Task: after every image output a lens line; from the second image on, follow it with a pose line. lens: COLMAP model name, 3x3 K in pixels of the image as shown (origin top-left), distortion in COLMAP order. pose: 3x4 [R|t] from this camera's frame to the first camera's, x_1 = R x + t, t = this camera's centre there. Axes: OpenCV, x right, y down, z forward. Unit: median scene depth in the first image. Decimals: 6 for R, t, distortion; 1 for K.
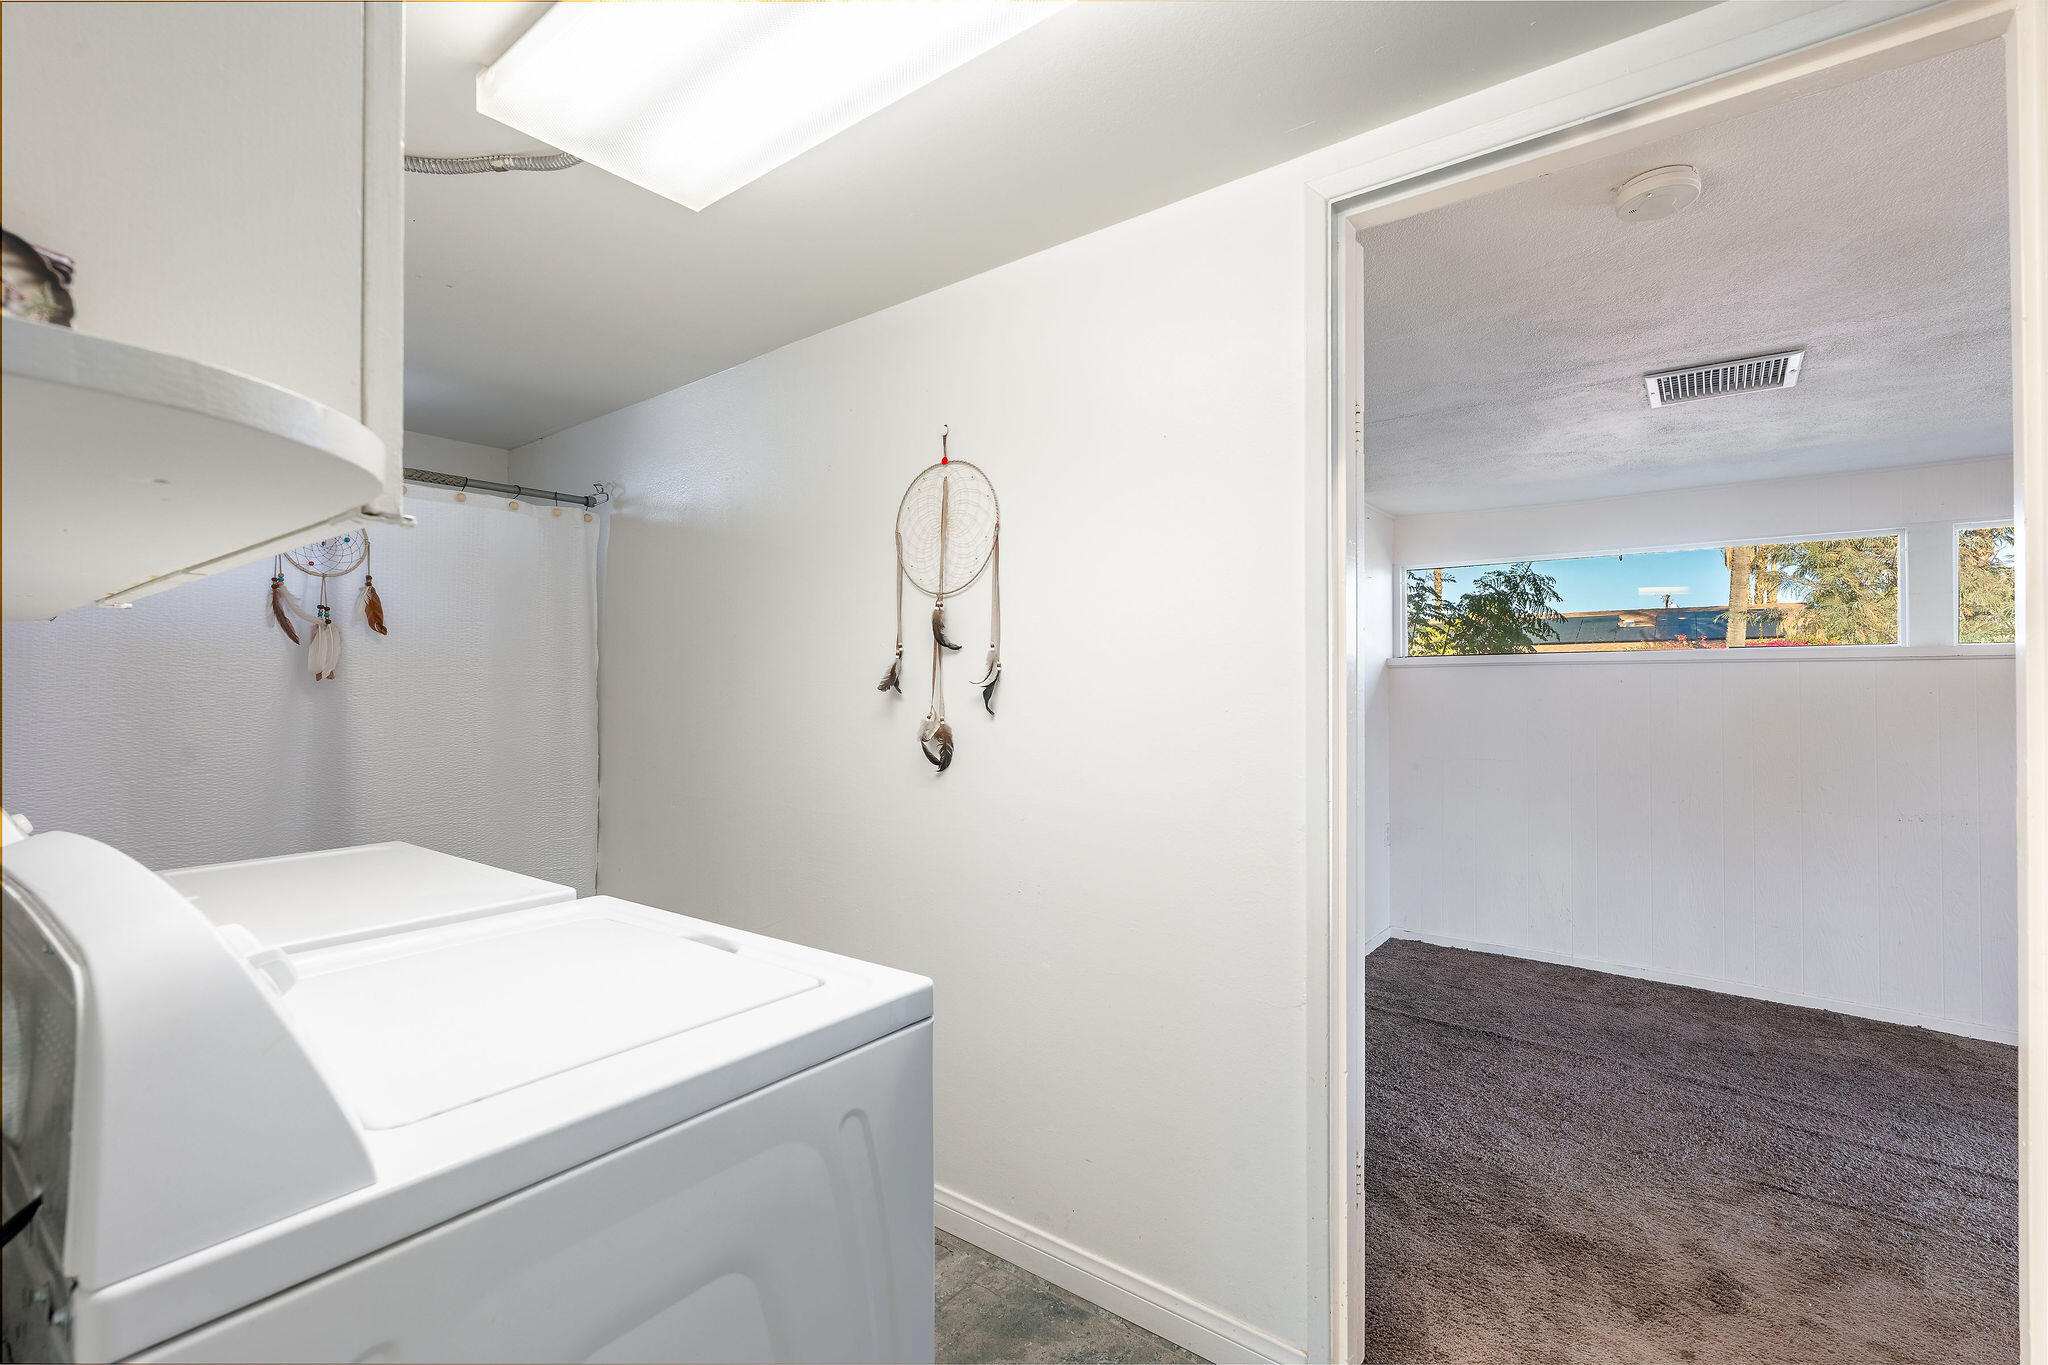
lens RADIAL K [[914.6, 0, 1022.2], [0, 914.6, 684.4], [0, 0, 1]] dist [-0.002243, -0.000612]
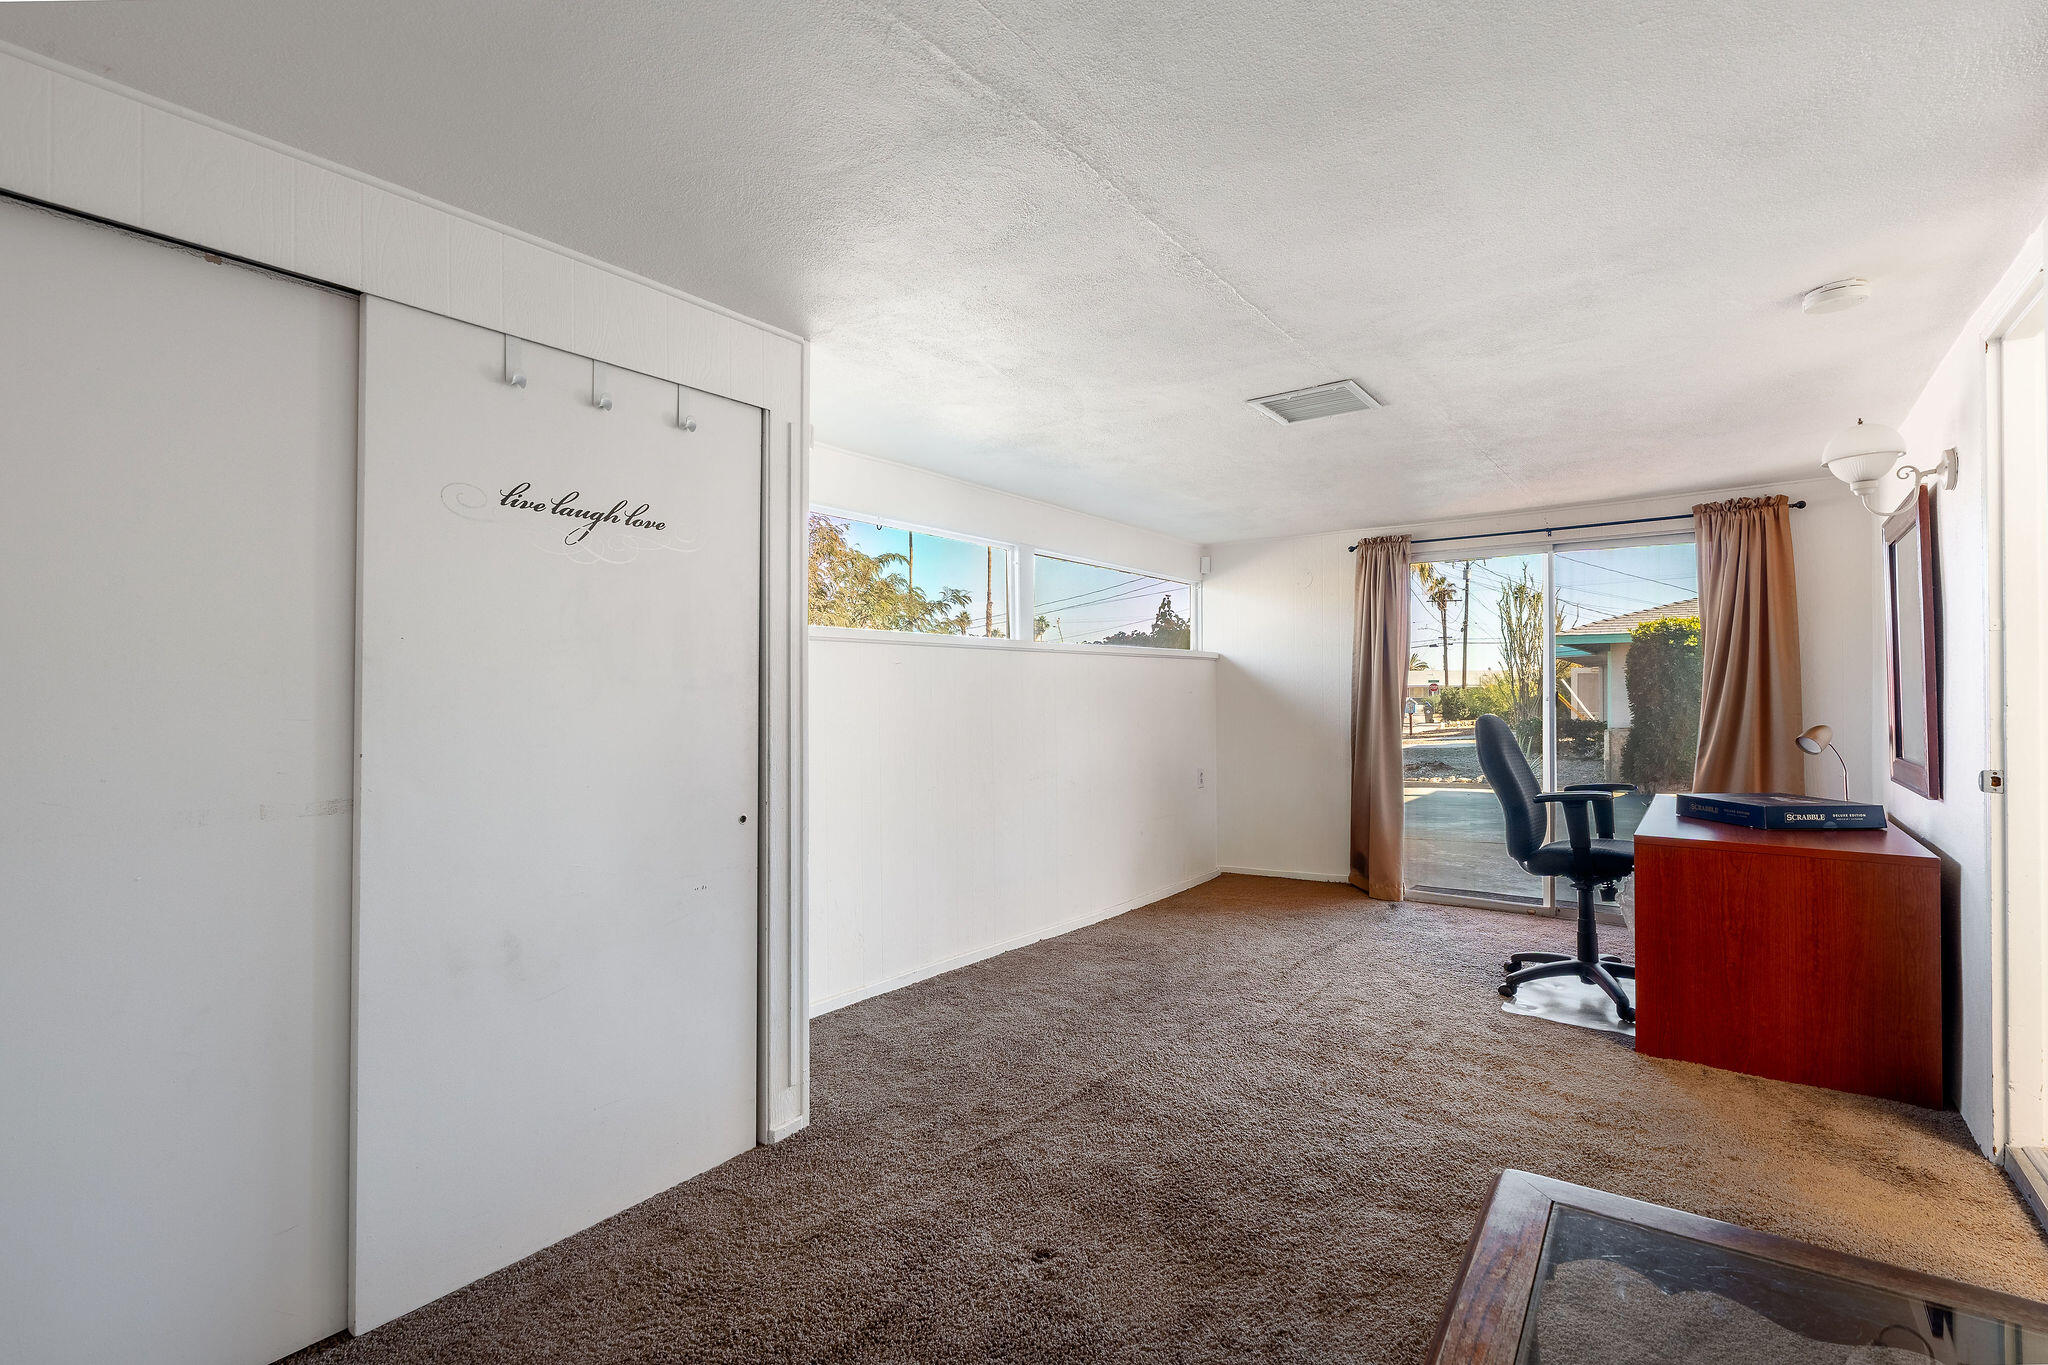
lens RADIAL K [[914.6, 0, 1023.3], [0, 914.6, 678.8], [0, 0, 1]] dist [-0.002243, -0.000612]
pose [[-0.014406, 0.004816, 0.999885, -0.320522], [-0.005741, 0.999972, -0.004899, 0.010279], [-0.999880, -0.005811, -0.014378, 1.030867]]
